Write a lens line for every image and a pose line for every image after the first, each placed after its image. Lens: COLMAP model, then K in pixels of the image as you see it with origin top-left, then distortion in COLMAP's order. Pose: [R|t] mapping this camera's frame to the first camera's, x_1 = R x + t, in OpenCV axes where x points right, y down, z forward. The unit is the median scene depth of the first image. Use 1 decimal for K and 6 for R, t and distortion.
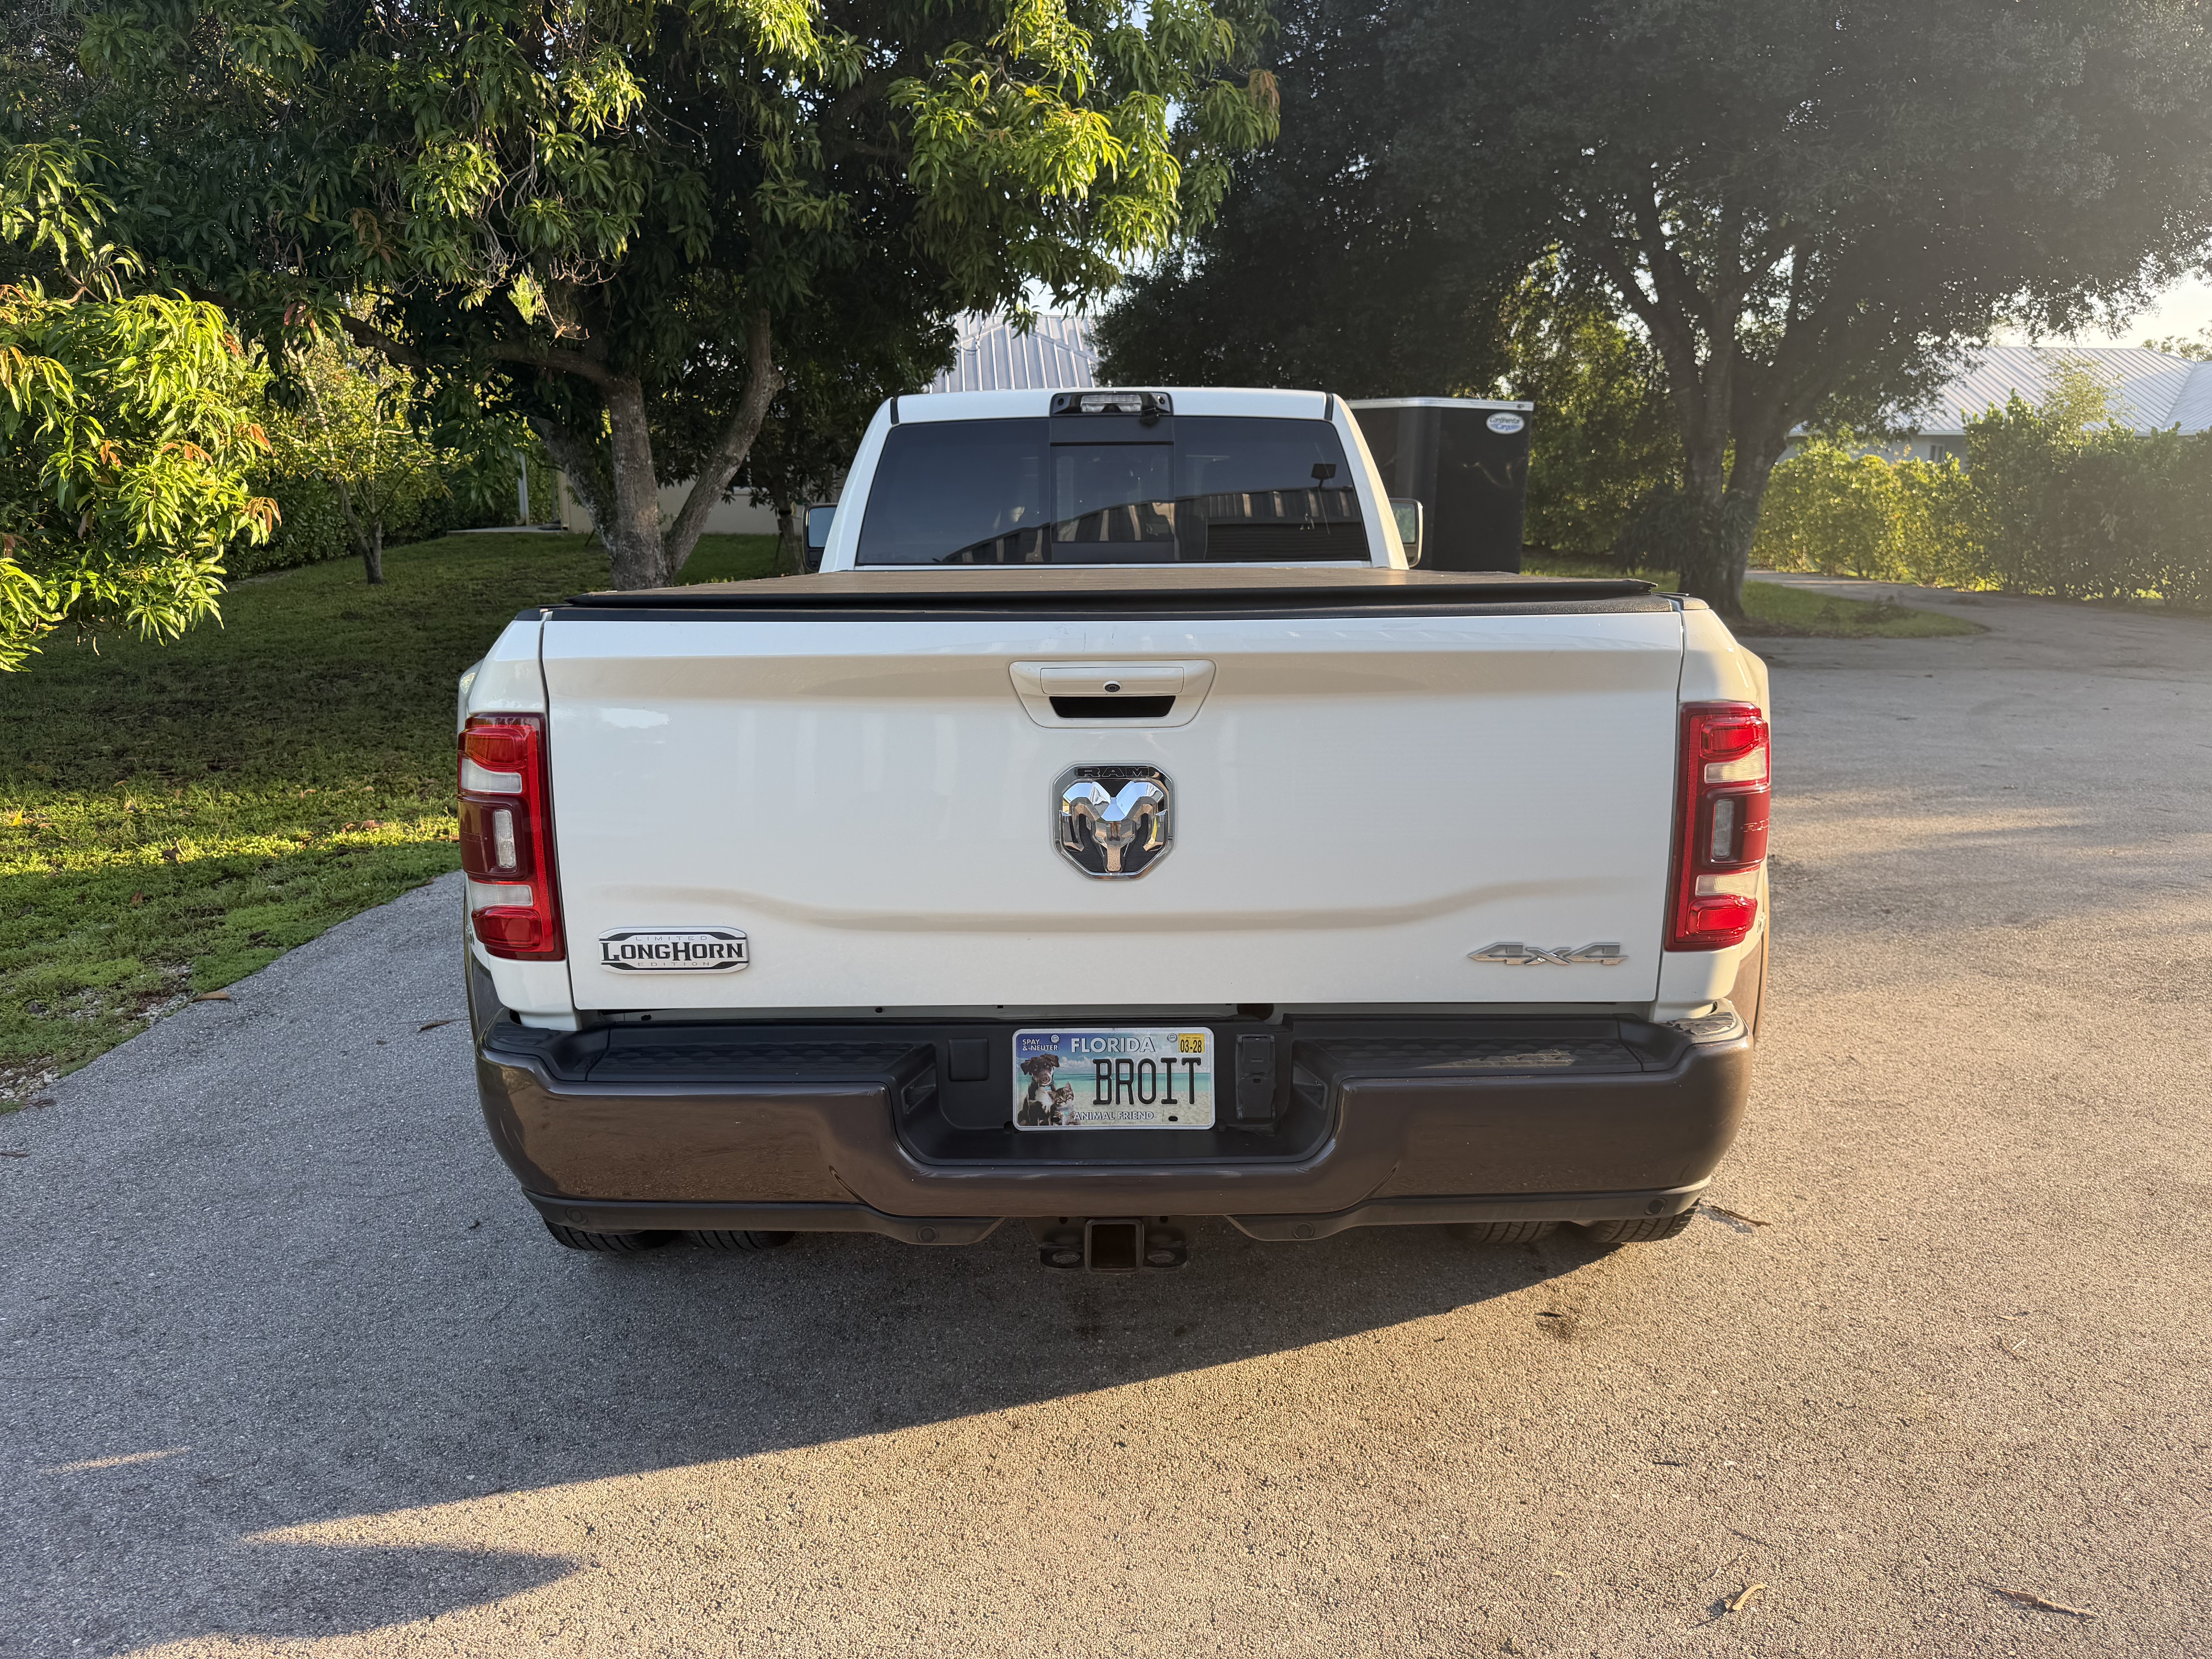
lens RADIAL K [[1602.1, 0, 1111.3], [0, 1602.1, 836.1], [0, 0, 1]] dist [0.017987, -0.021179]
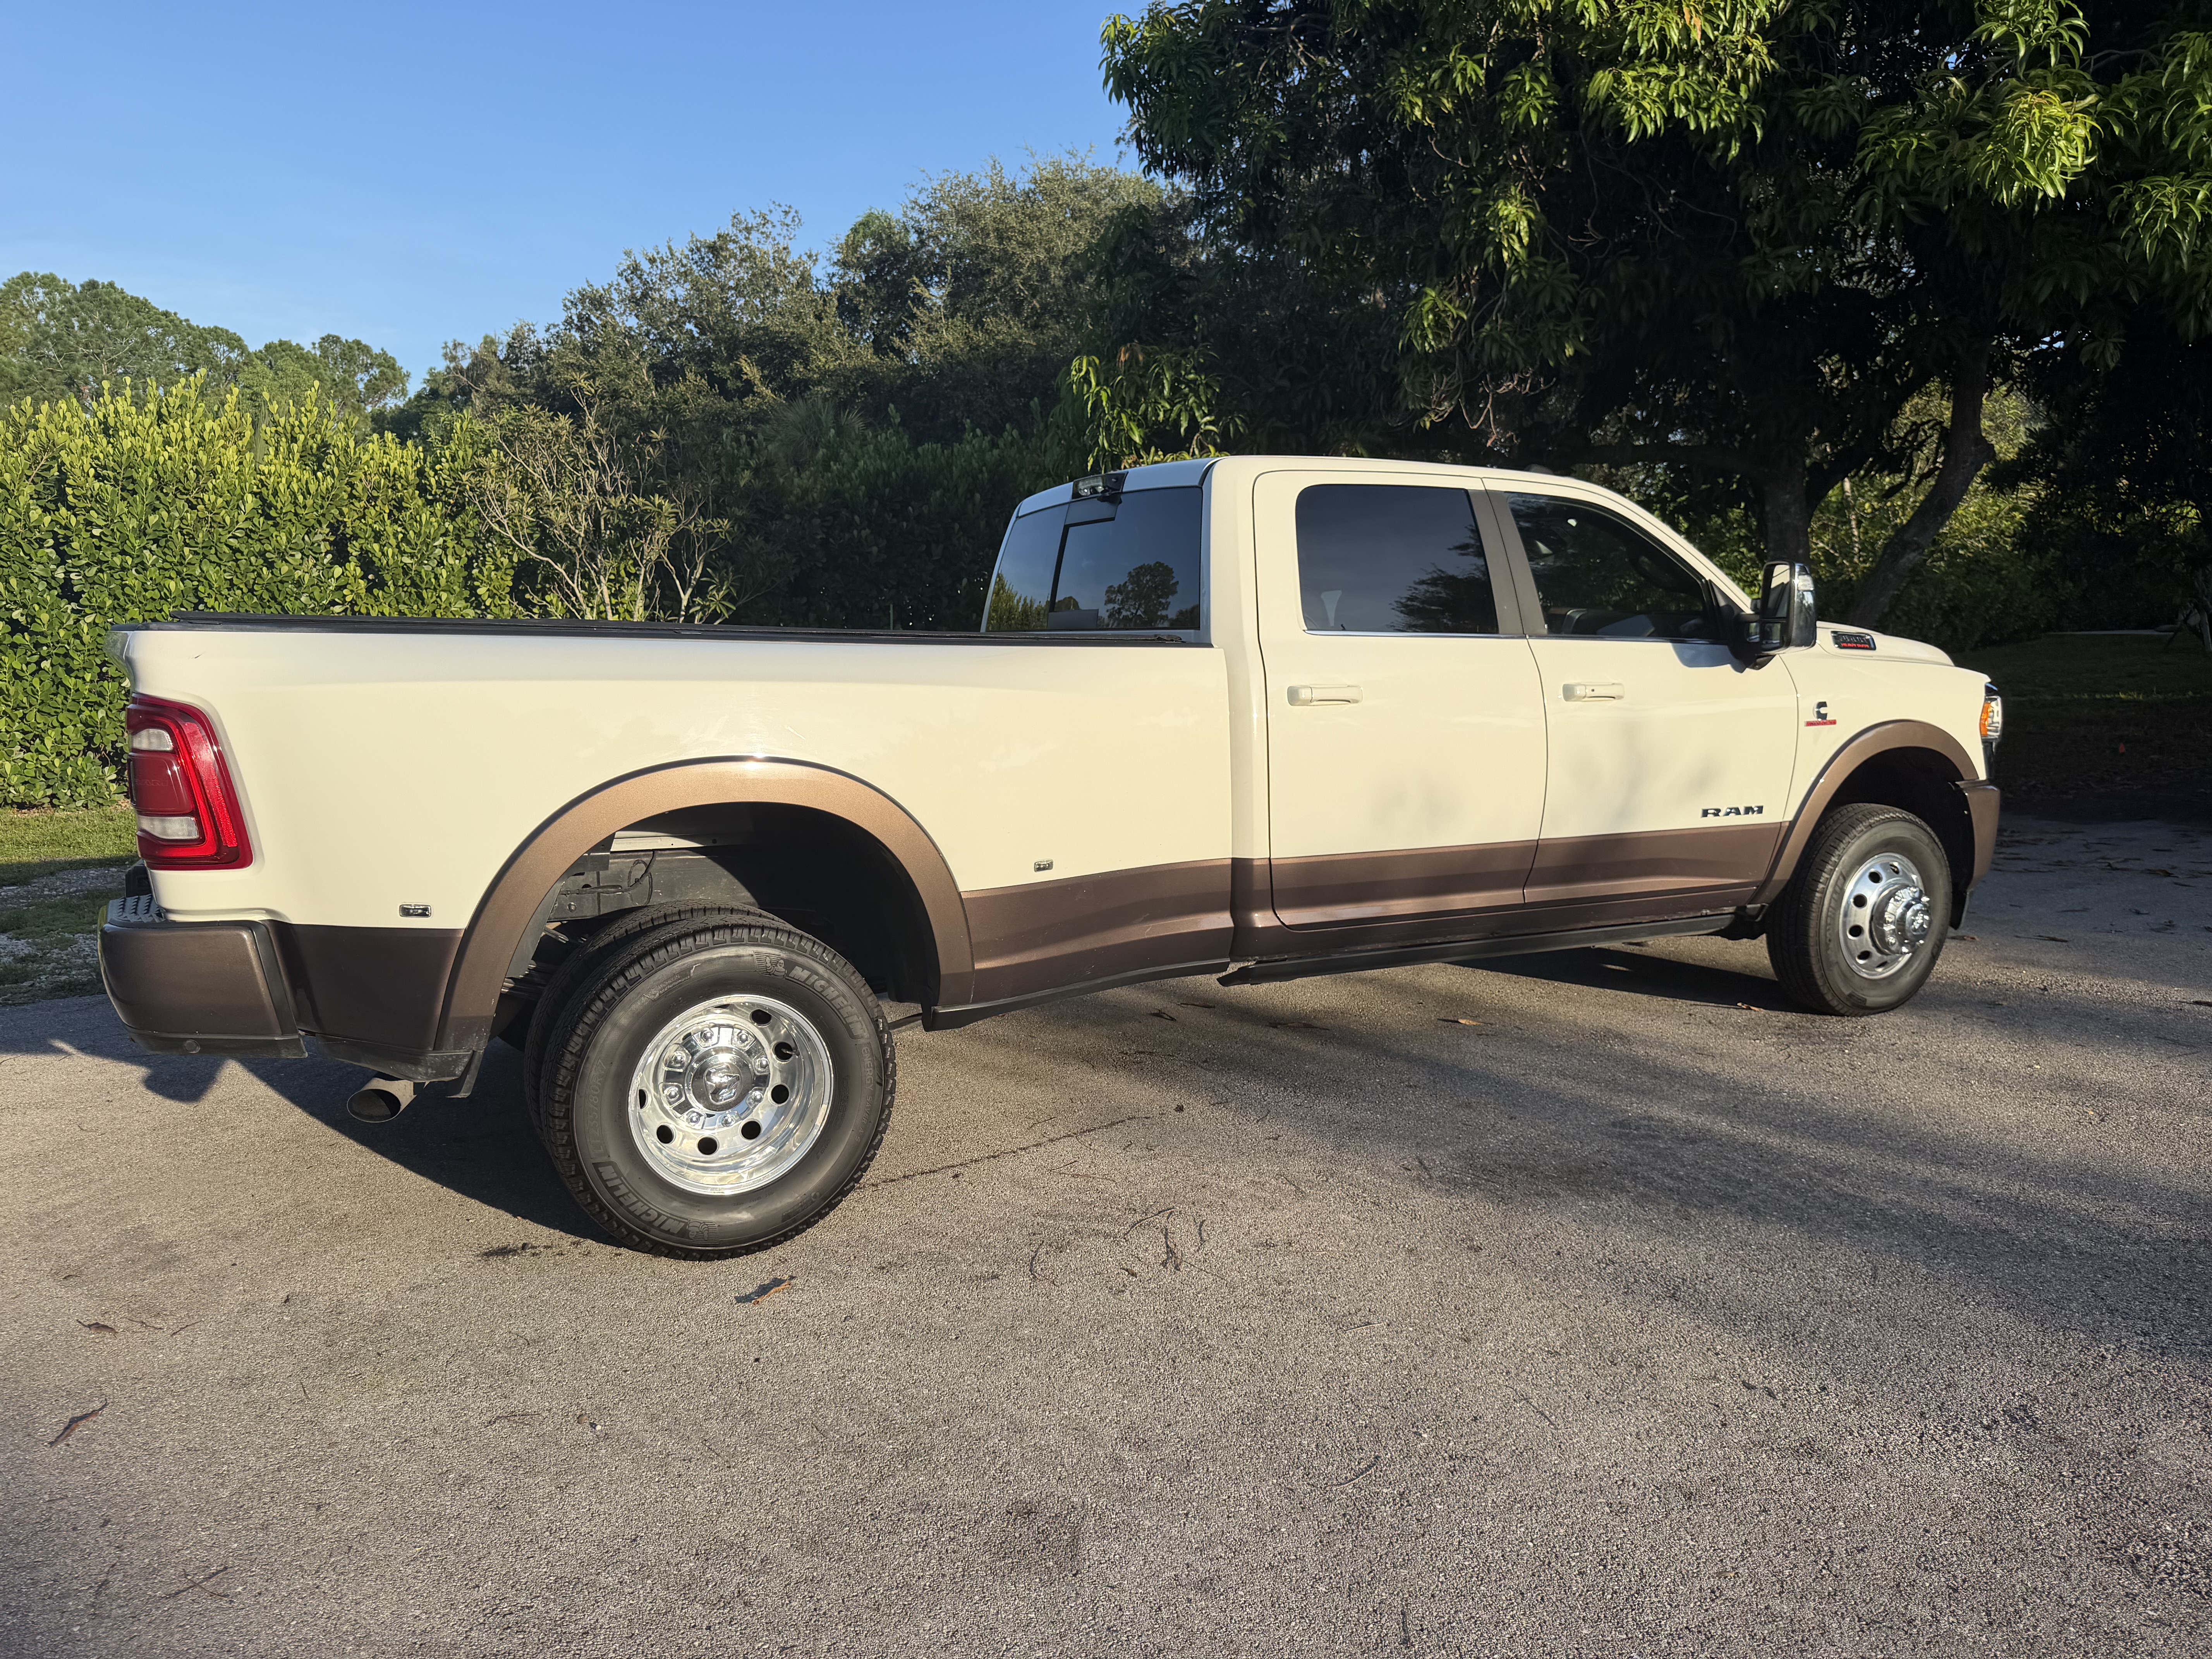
lens RADIAL K [[1602.1, 0, 1112.0], [0, 1602.1, 822.5], [0, 0, 1]] dist [0.017987, -0.021179]
pose [[0.467962, 0.120797, -0.875454, 1.866679], [-0.187229, 0.981679, 0.035373, -0.152167], [0.863688, 0.147357, 0.482005, 1.002318]]
